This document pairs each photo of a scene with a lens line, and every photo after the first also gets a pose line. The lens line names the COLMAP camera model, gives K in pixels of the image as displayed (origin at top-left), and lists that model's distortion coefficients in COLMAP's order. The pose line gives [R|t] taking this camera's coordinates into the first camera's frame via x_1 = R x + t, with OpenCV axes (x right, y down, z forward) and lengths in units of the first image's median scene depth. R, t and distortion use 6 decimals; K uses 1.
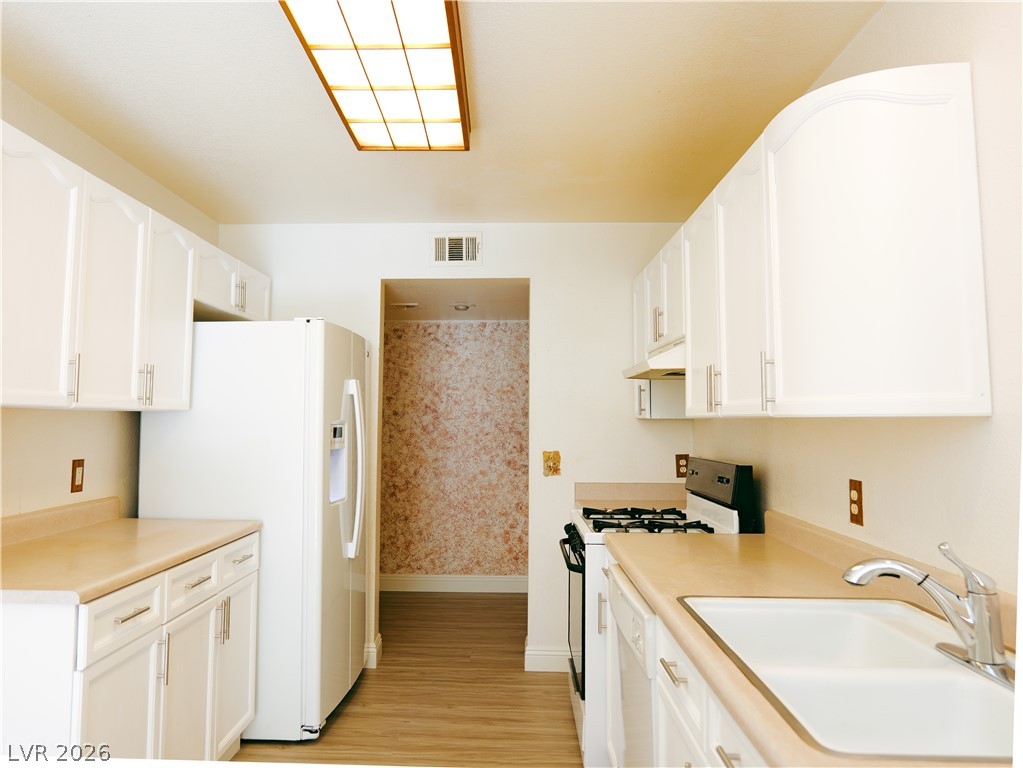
lens RADIAL K [[707.3, 0, 489.2], [0, 707.3, 365.2], [0, 0, 1]] dist [-0.023932, 0.003472]
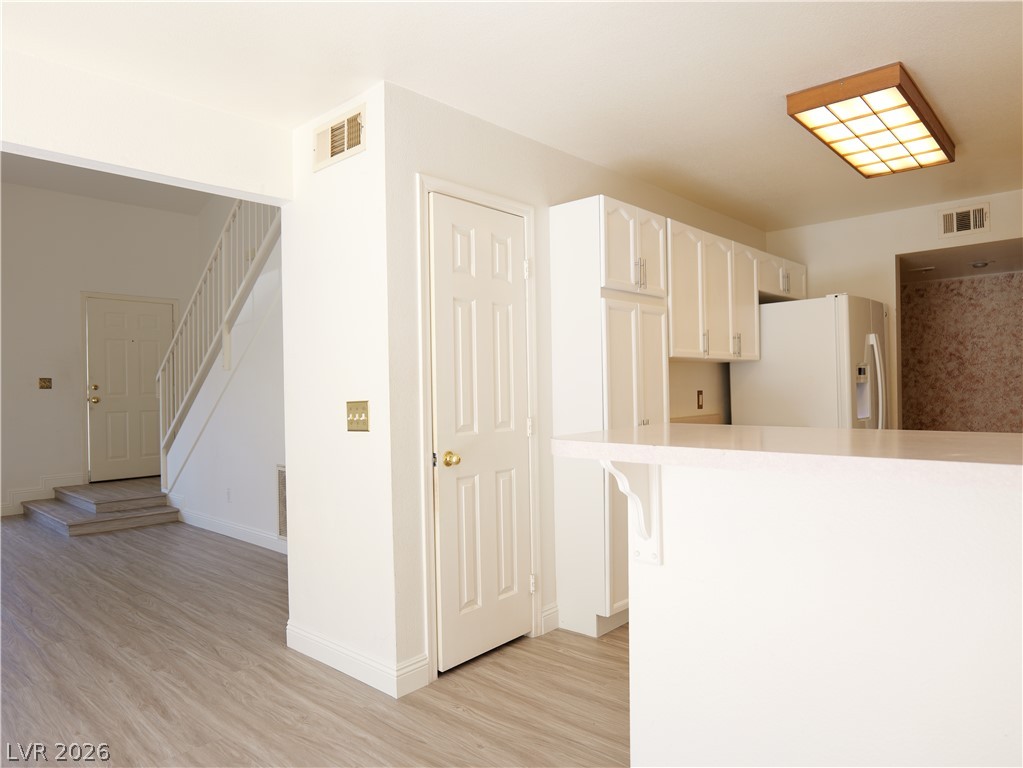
lens RADIAL K [[665.2, 0, 508.1], [0, 665.2, 391.3], [0, 0, 1]] dist [-0.024414, 0.007627]
pose [[0.753241, -0.017912, -0.657501, 0.071490], [0.075540, 0.995371, 0.059423, 0.000619], [0.653393, -0.094427, 0.751107, -0.273866]]
